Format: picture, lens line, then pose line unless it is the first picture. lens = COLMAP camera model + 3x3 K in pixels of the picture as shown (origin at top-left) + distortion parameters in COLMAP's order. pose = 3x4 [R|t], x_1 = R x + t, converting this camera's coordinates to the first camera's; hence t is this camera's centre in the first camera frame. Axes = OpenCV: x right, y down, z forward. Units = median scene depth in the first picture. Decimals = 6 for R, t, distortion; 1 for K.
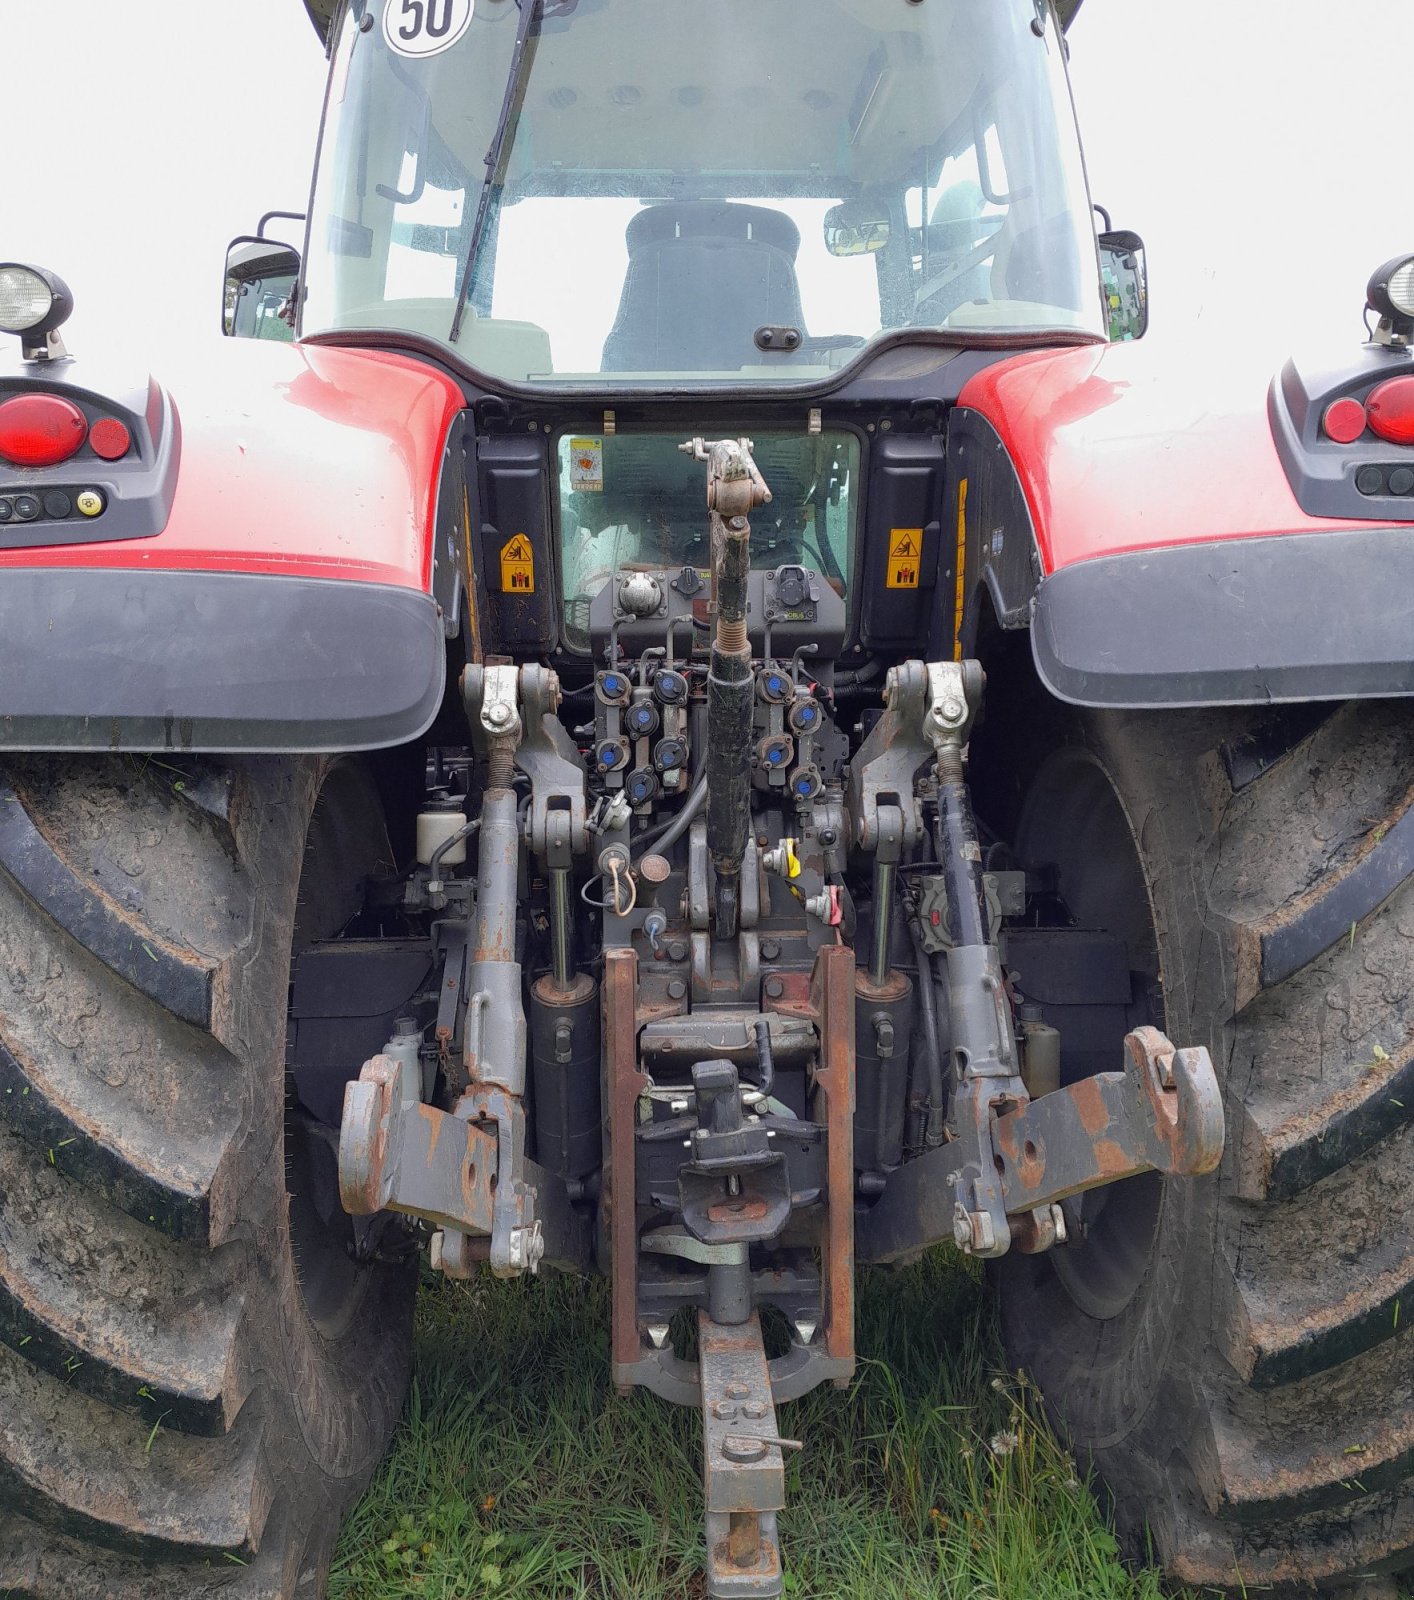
lens RADIAL K [[1477.3, 0, 714.7], [0, 1477.3, 789.1], [0, 0, 1]] dist [0.189121, -0.464778]
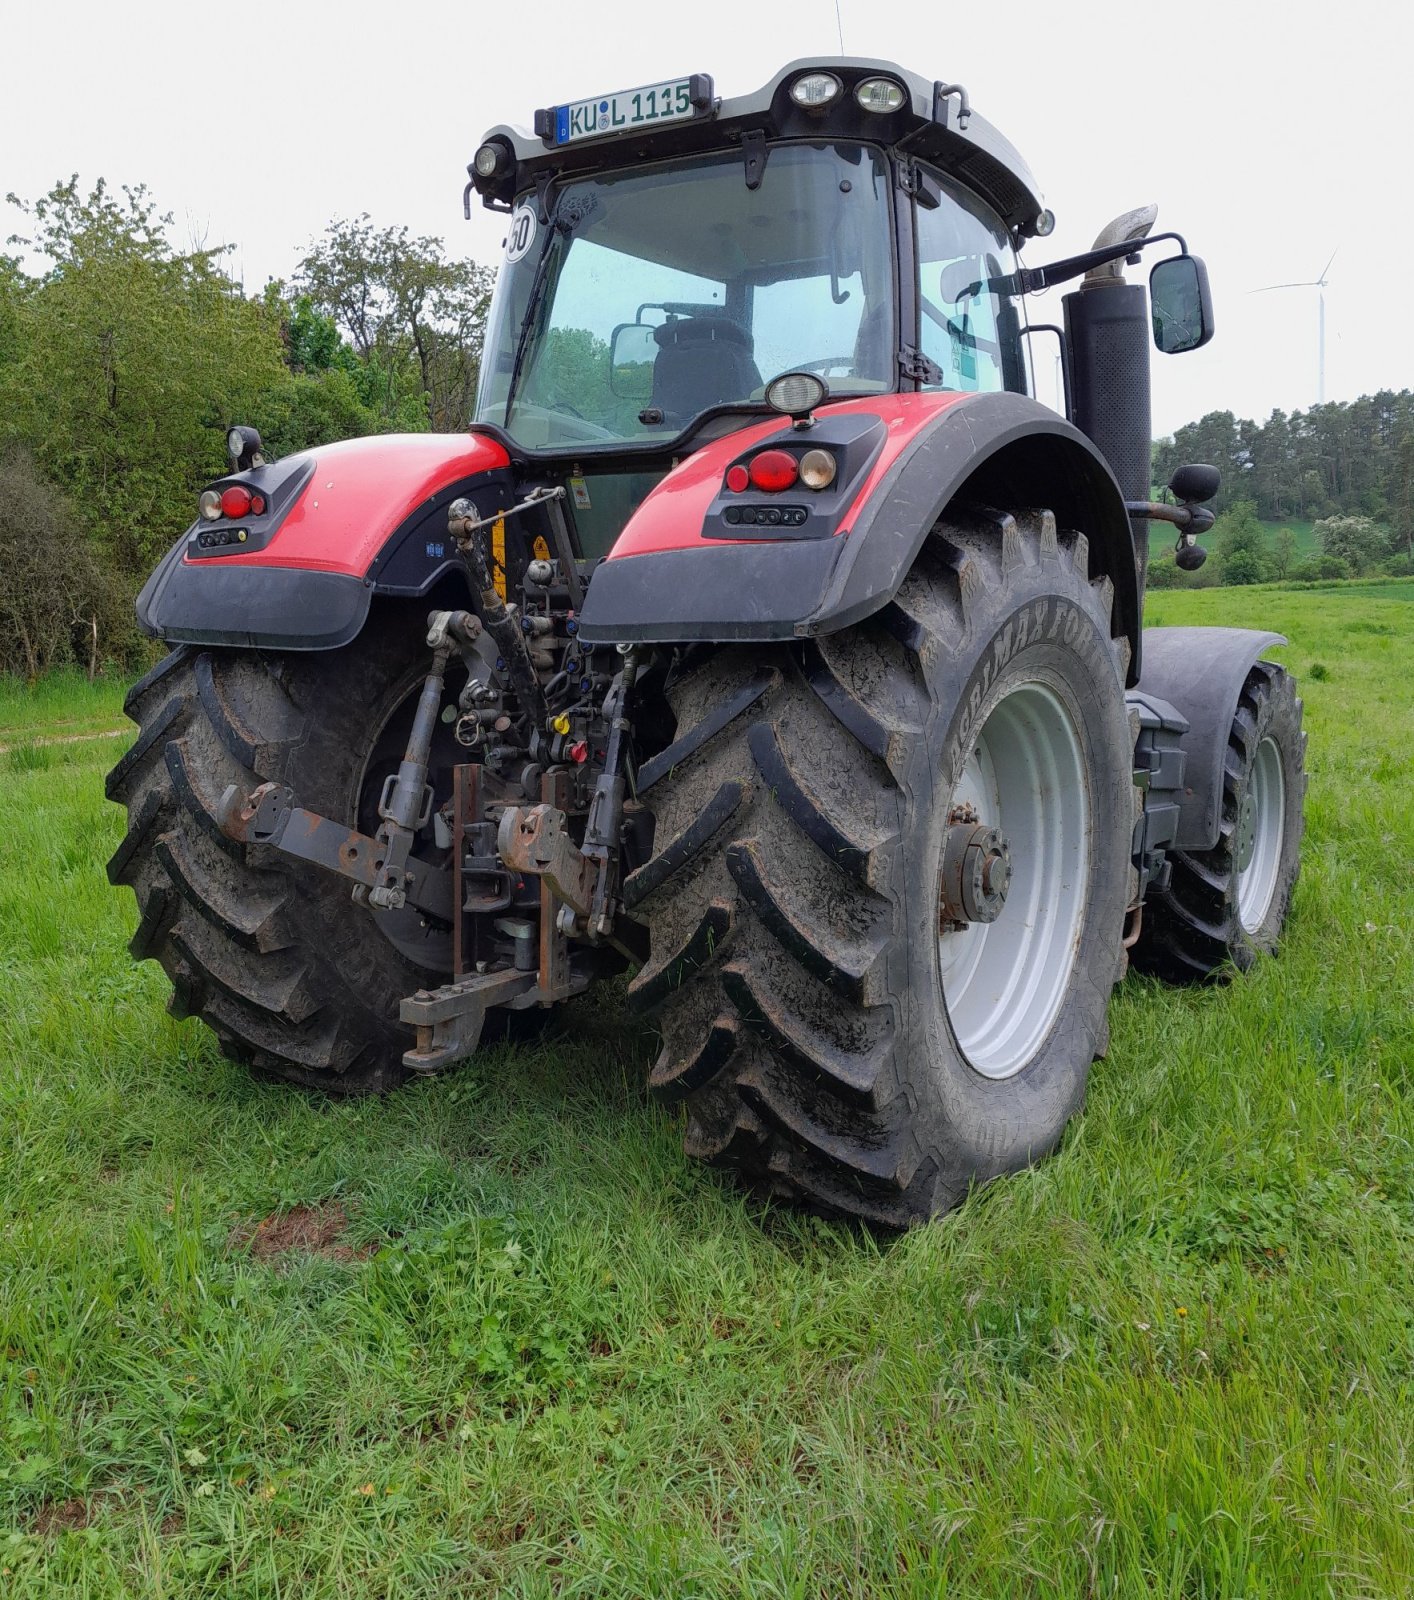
lens RADIAL K [[1477.3, 0, 714.7], [0, 1477.3, 789.1], [0, 0, 1]] dist [0.189121, -0.464778]
pose [[0.813304, 0.086316, -0.575401, 1.389014], [-0.061185, 0.996139, 0.062949, 0.001959], [0.578613, -0.015990, 0.815446, -0.399731]]
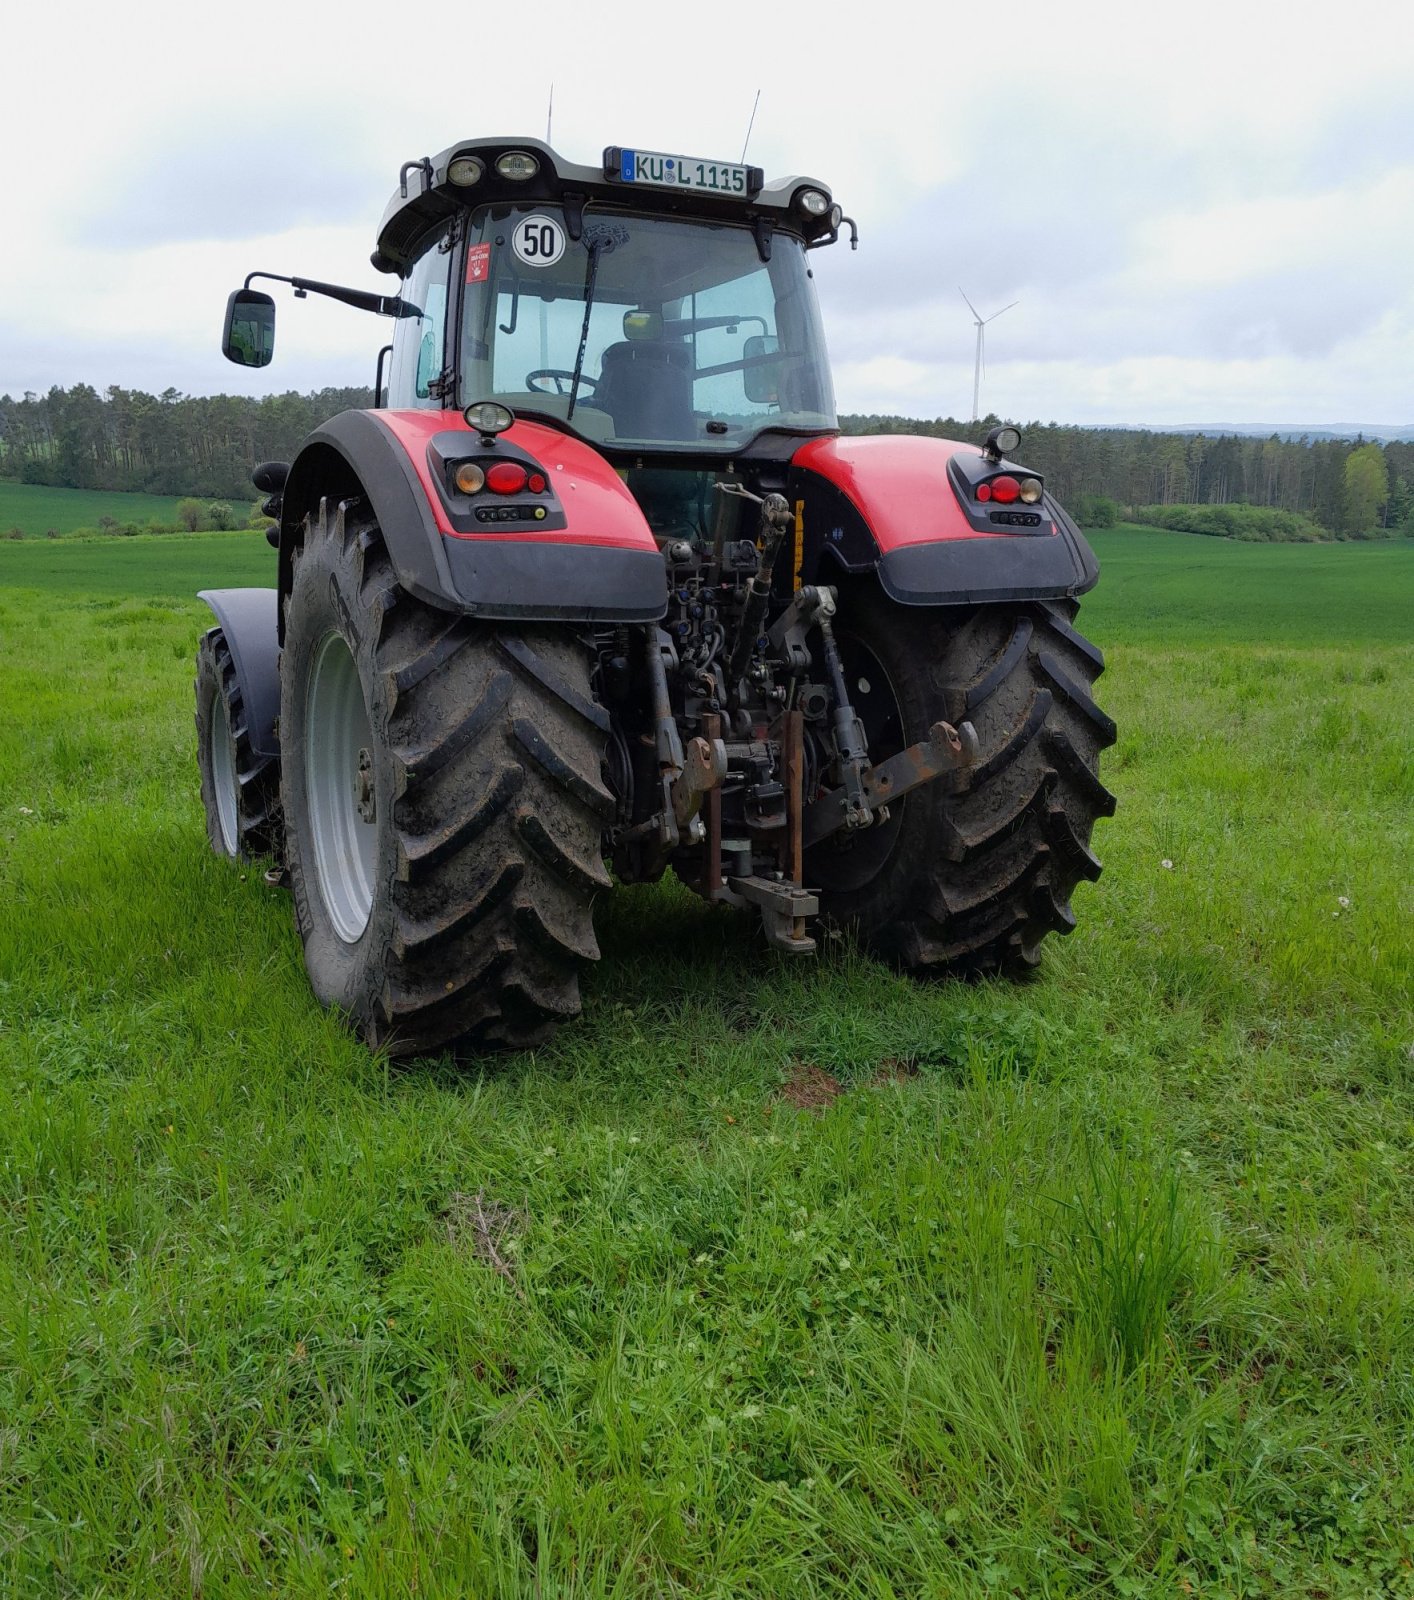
lens RADIAL K [[1477.3, 0, 714.7], [0, 1477.3, 789.1], [0, 0, 1]] dist [0.189121, -0.464778]
pose [[0.911128, -0.043627, 0.409809, -1.059732], [0.022411, 0.998155, 0.056435, 0.104367], [-0.411515, -0.042235, 0.910424, -1.146619]]
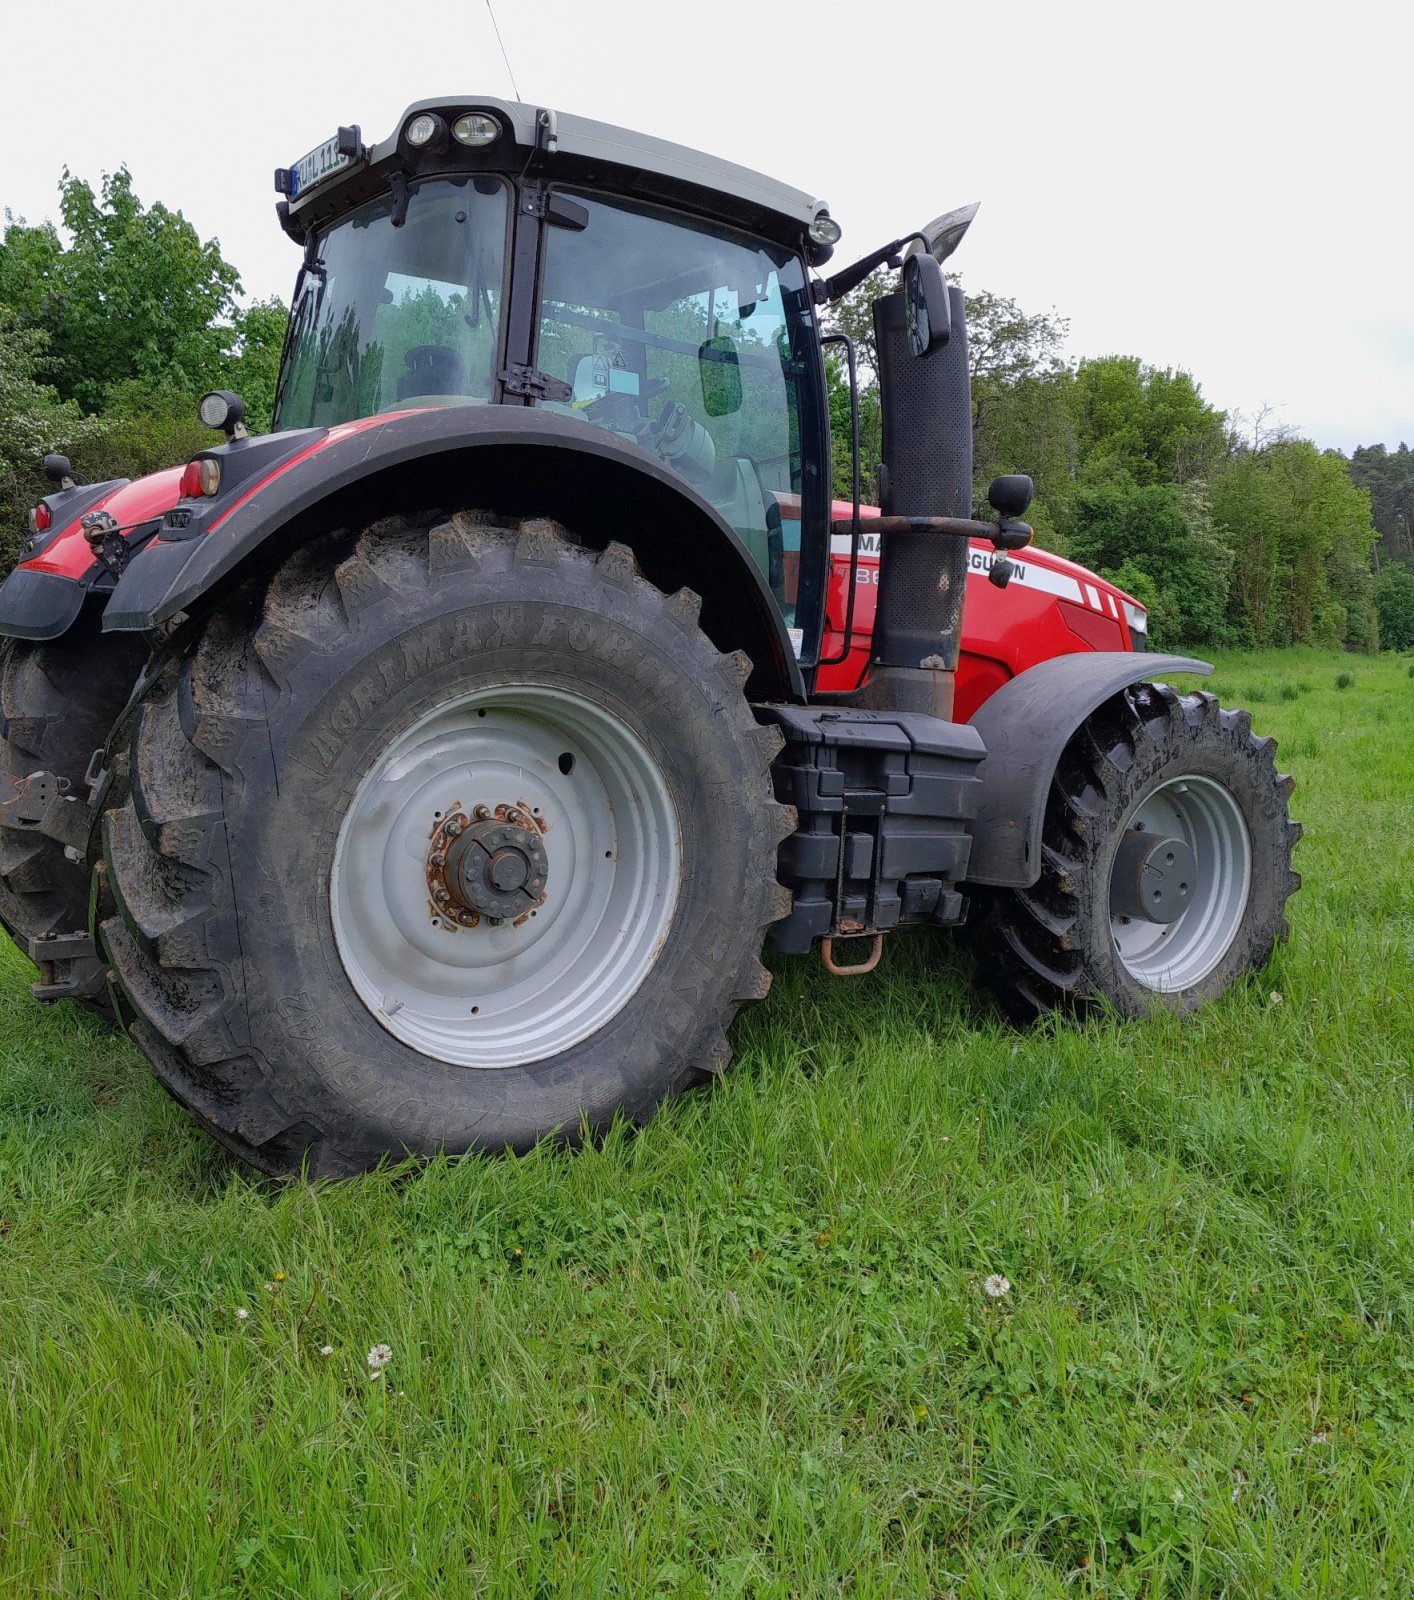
lens RADIAL K [[1477.3, 0, 714.7], [0, 1477.3, 789.1], [0, 0, 1]] dist [0.189121, -0.464778]
pose [[0.536859, 0.116327, -0.835614, 2.389726], [-0.100050, 0.992238, 0.073852, -0.073097], [0.837718, 0.043955, 0.544331, 0.540549]]
